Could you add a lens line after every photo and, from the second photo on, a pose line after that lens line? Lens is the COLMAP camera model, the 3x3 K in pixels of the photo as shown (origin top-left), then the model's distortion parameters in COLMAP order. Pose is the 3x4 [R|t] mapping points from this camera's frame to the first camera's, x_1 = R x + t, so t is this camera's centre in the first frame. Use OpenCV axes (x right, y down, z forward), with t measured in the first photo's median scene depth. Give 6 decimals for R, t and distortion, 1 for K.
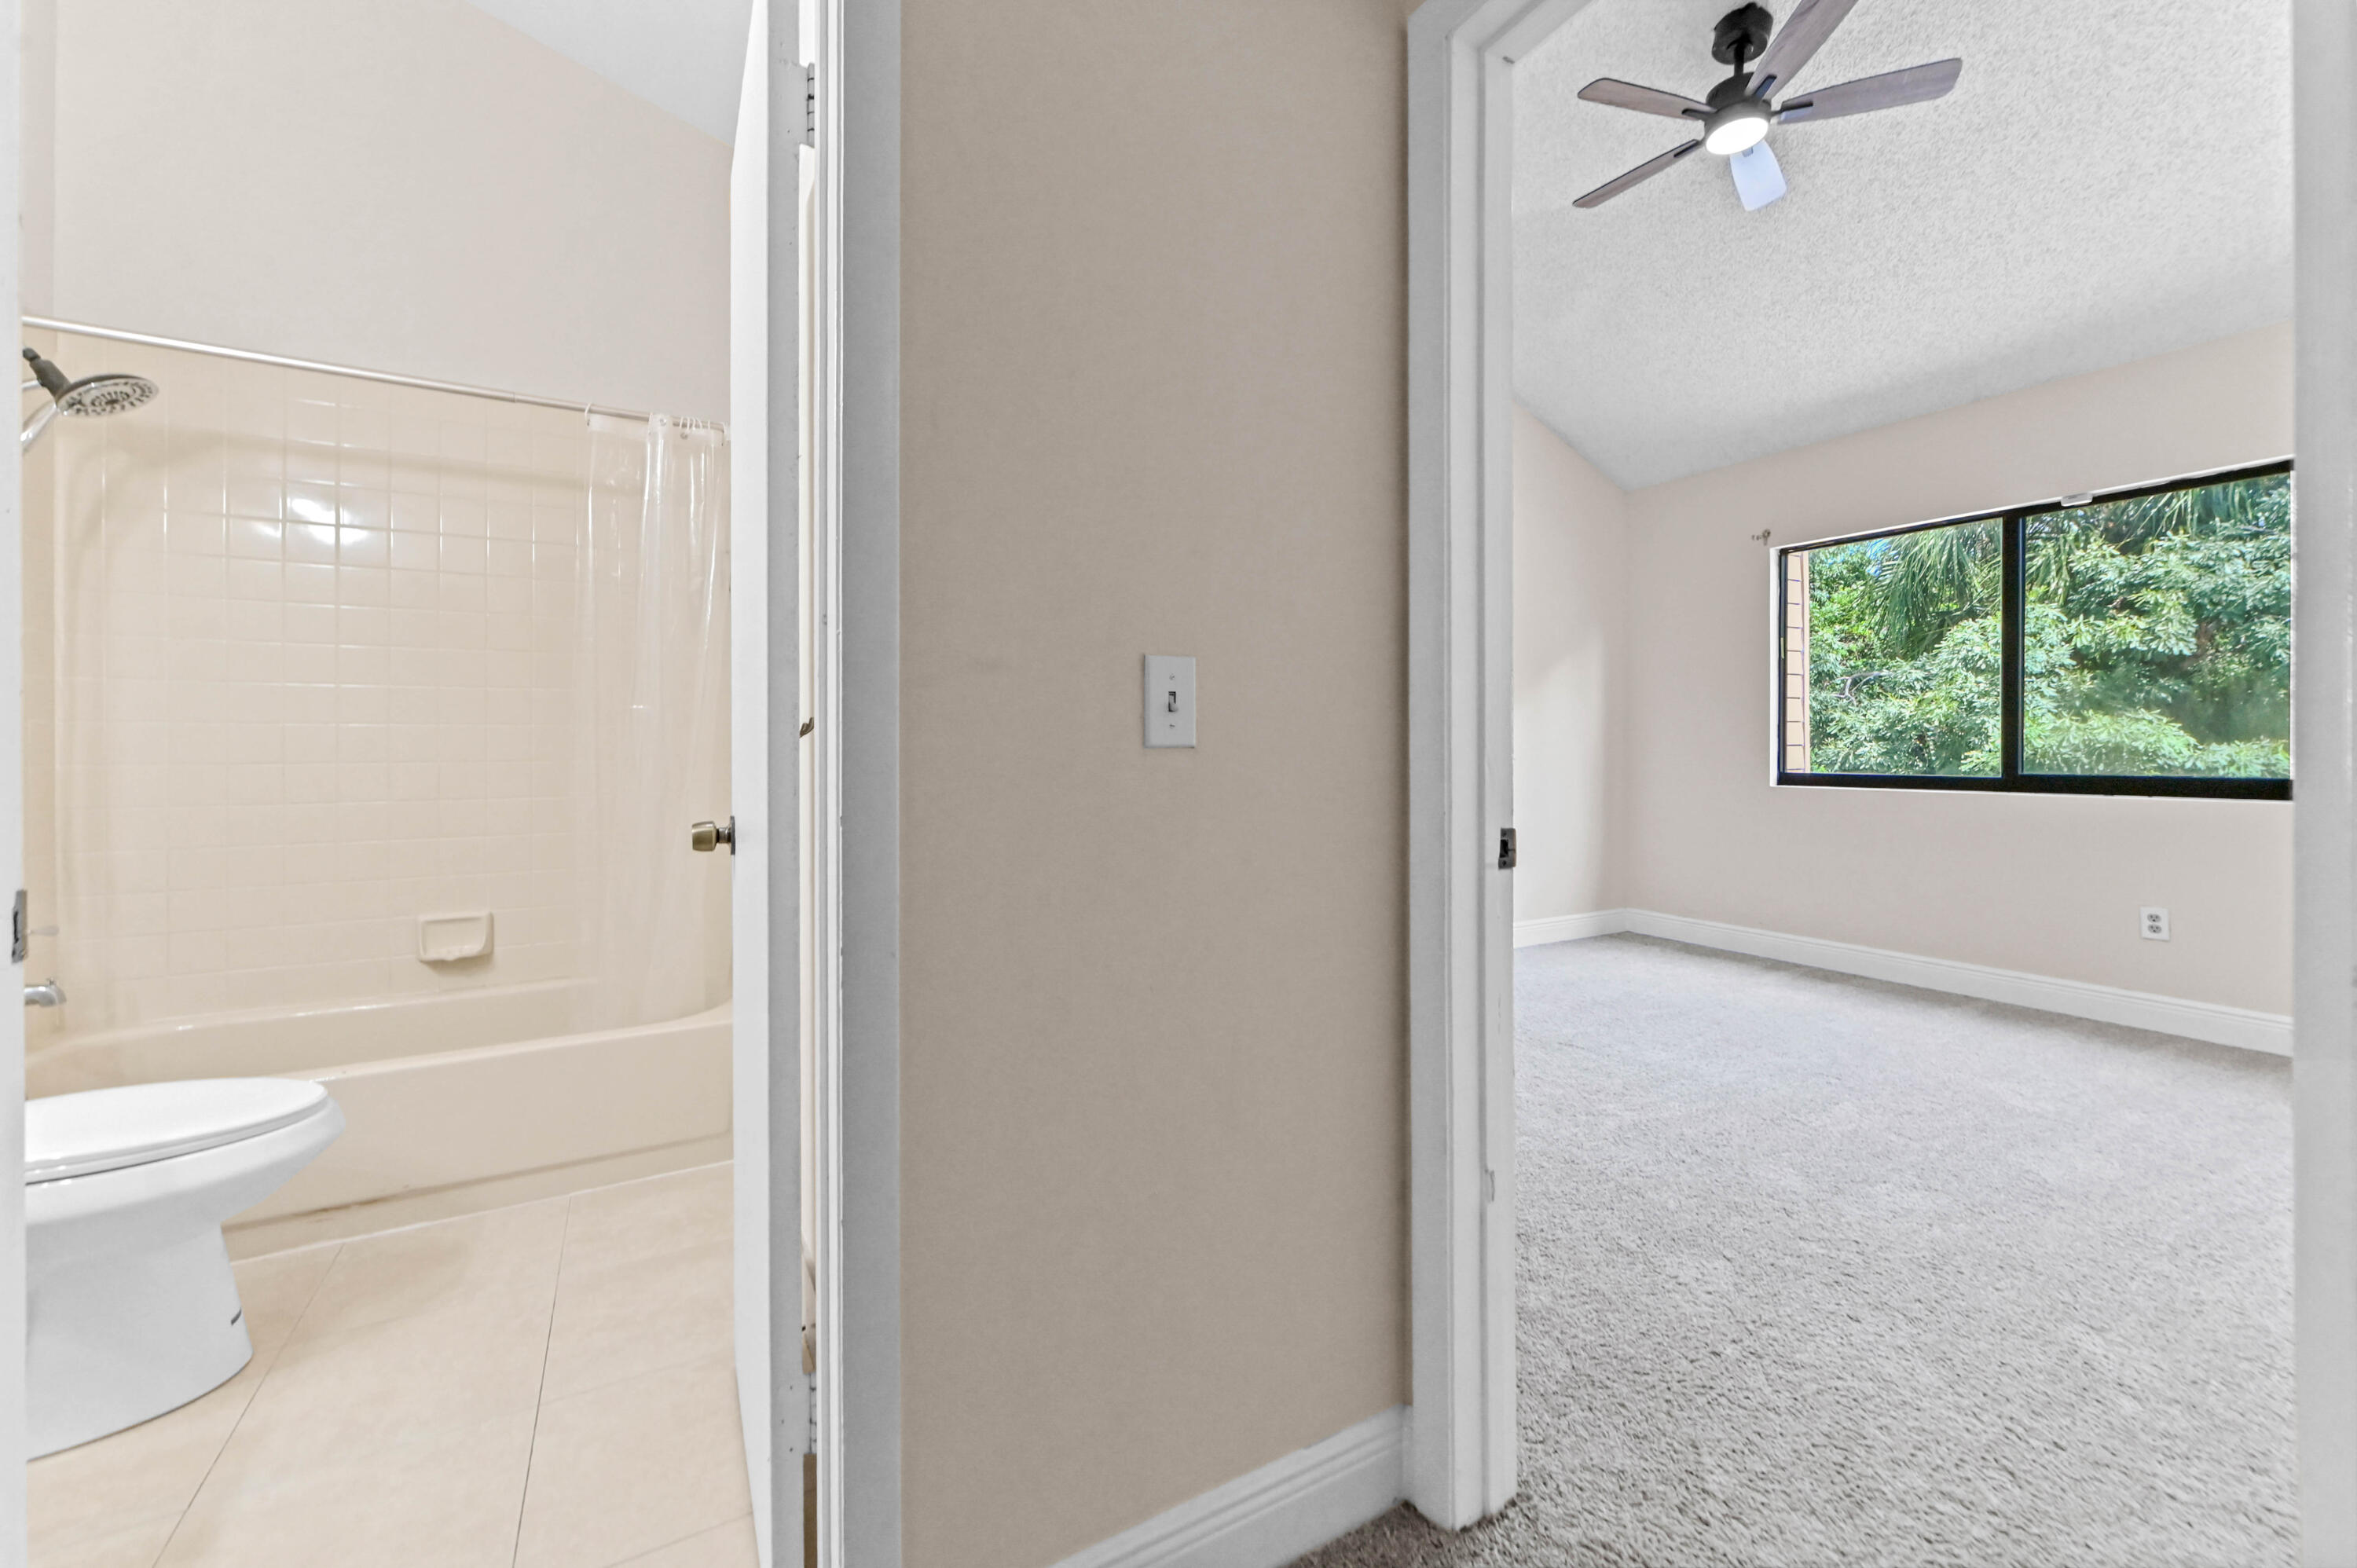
lens RADIAL K [[929.8, 0, 1170.8], [0, 929.8, 752.9], [0, 0, 1]] dist [0.013298, -0.000045]
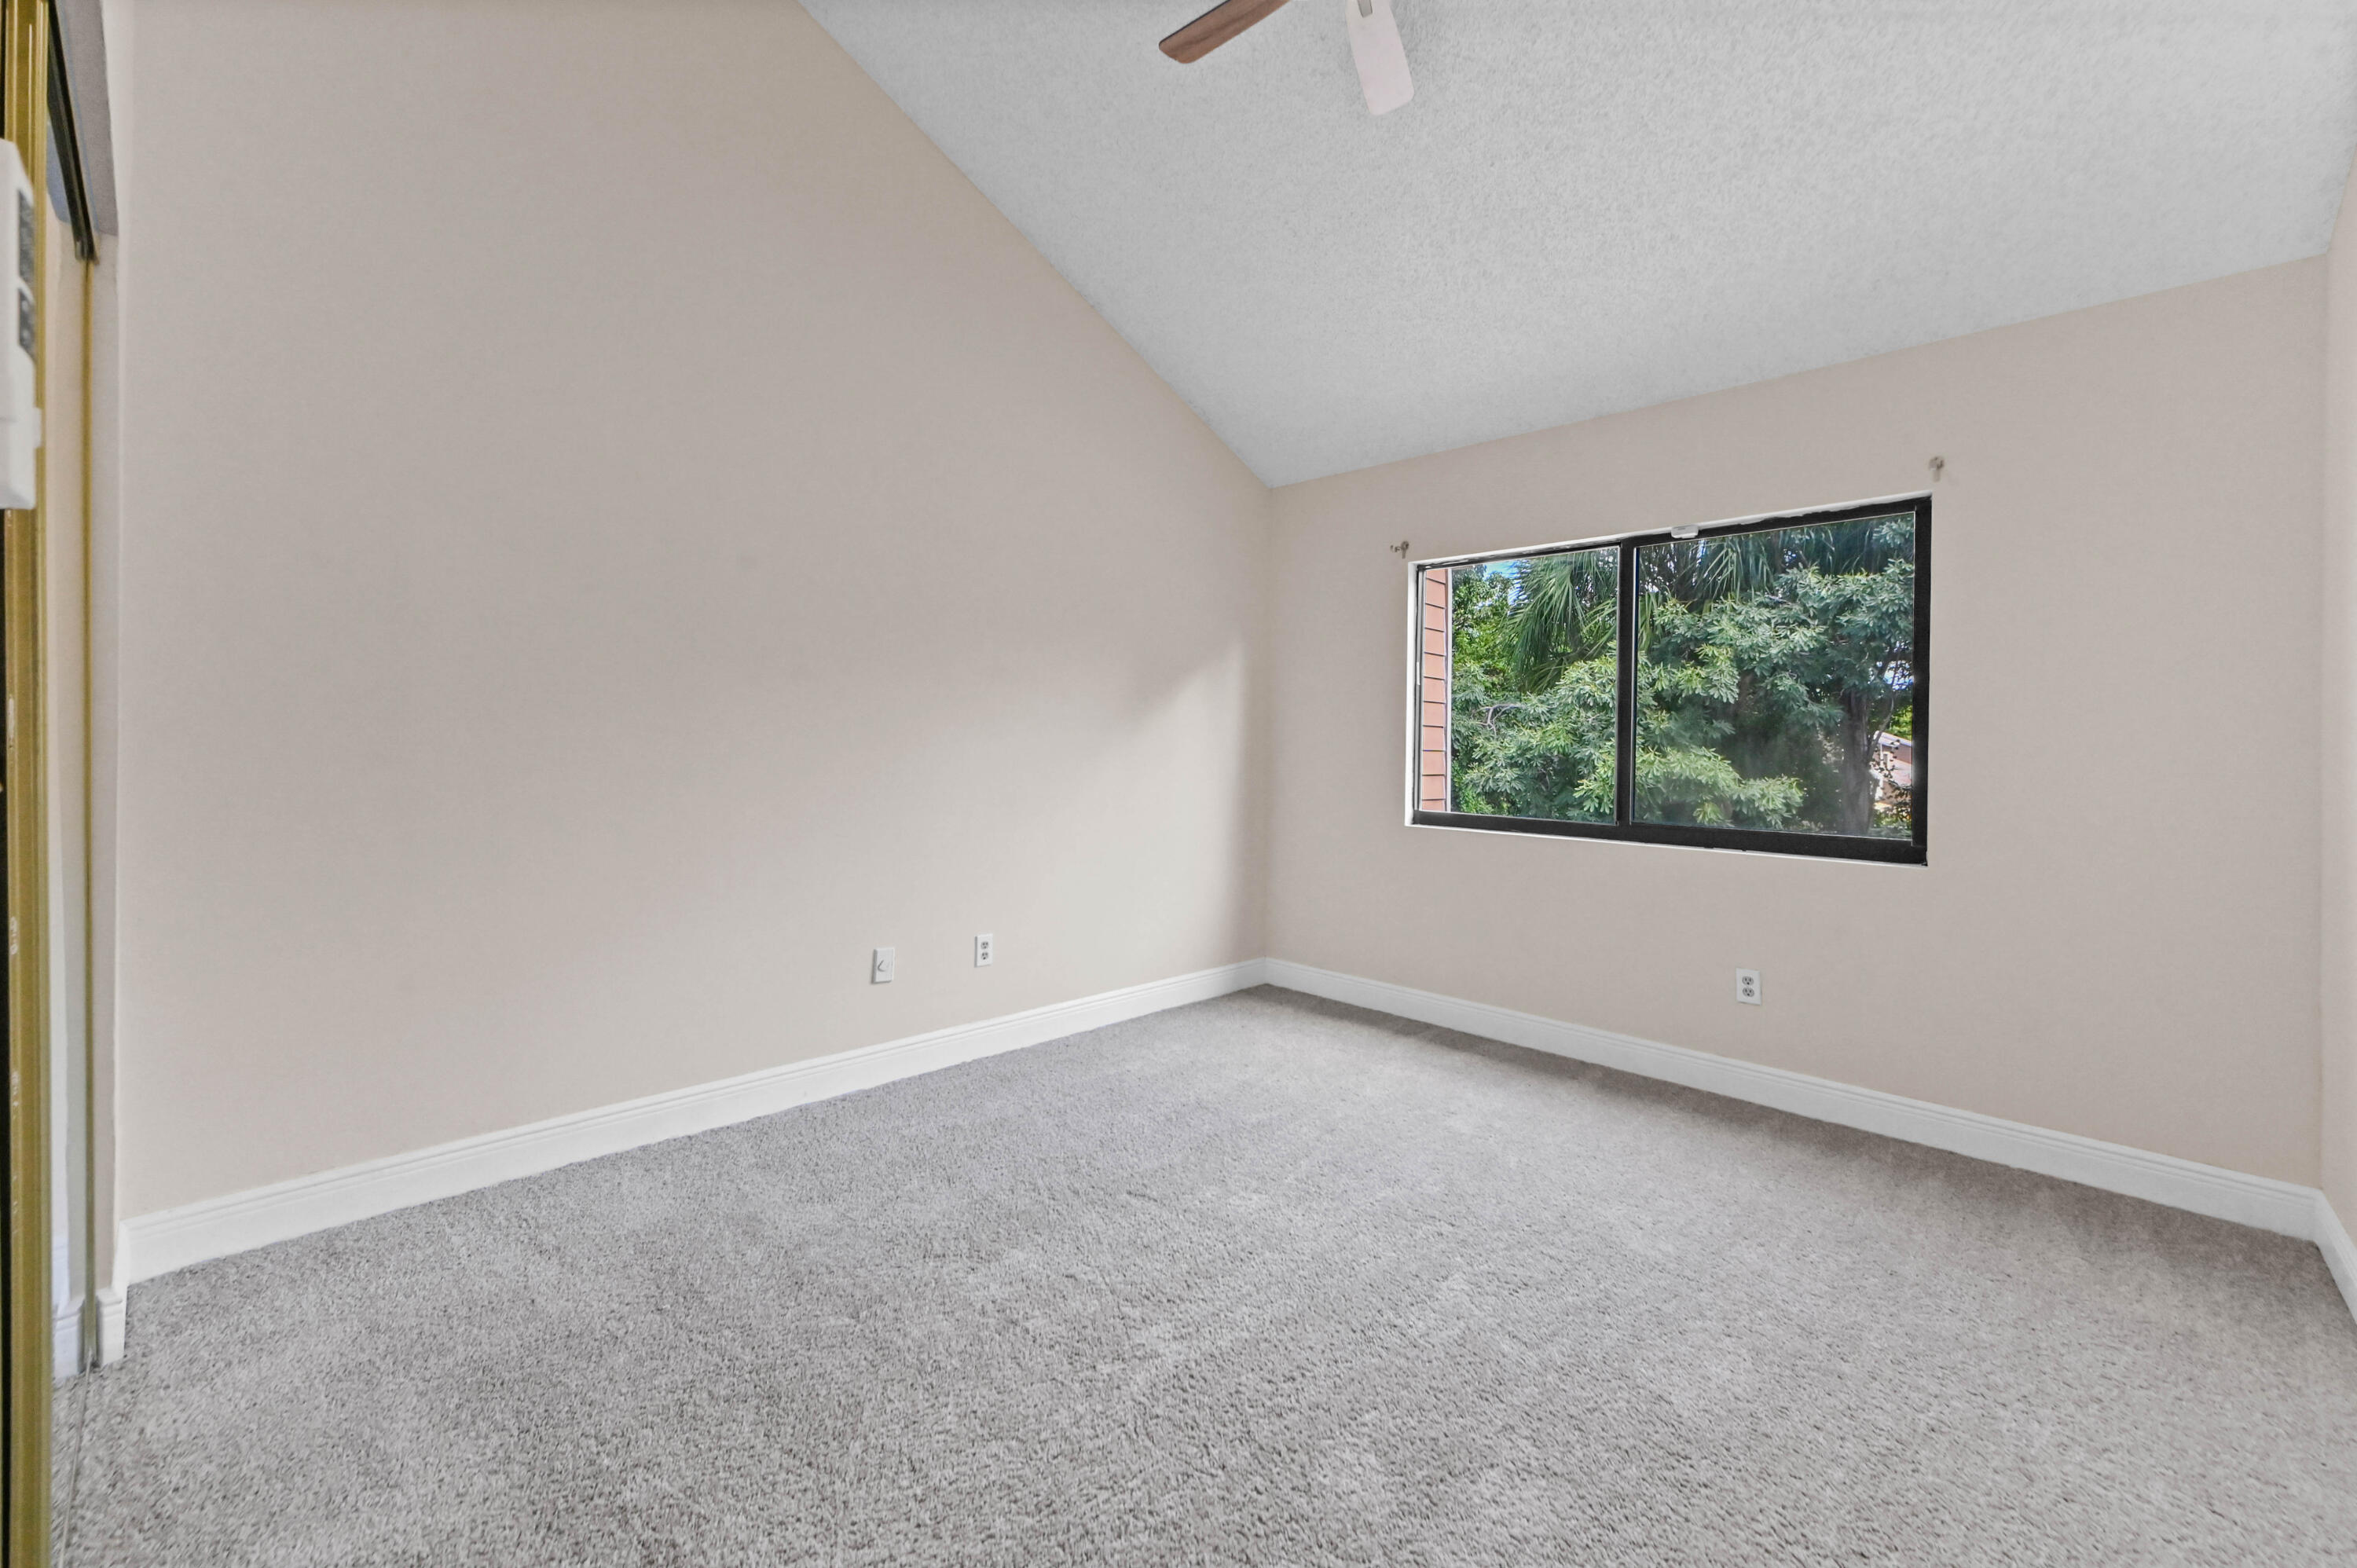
lens RADIAL K [[939.0, 0, 1179.4], [0, 939.0, 733.2], [0, 0, 1]] dist [-0.001196, 0.024399]
pose [[0.953595, 0.036158, 0.298912, 0.075362], [-0.028002, 0.999111, -0.031523, -0.008691], [-0.299786, 0.021690, 0.953760, 0.094722]]
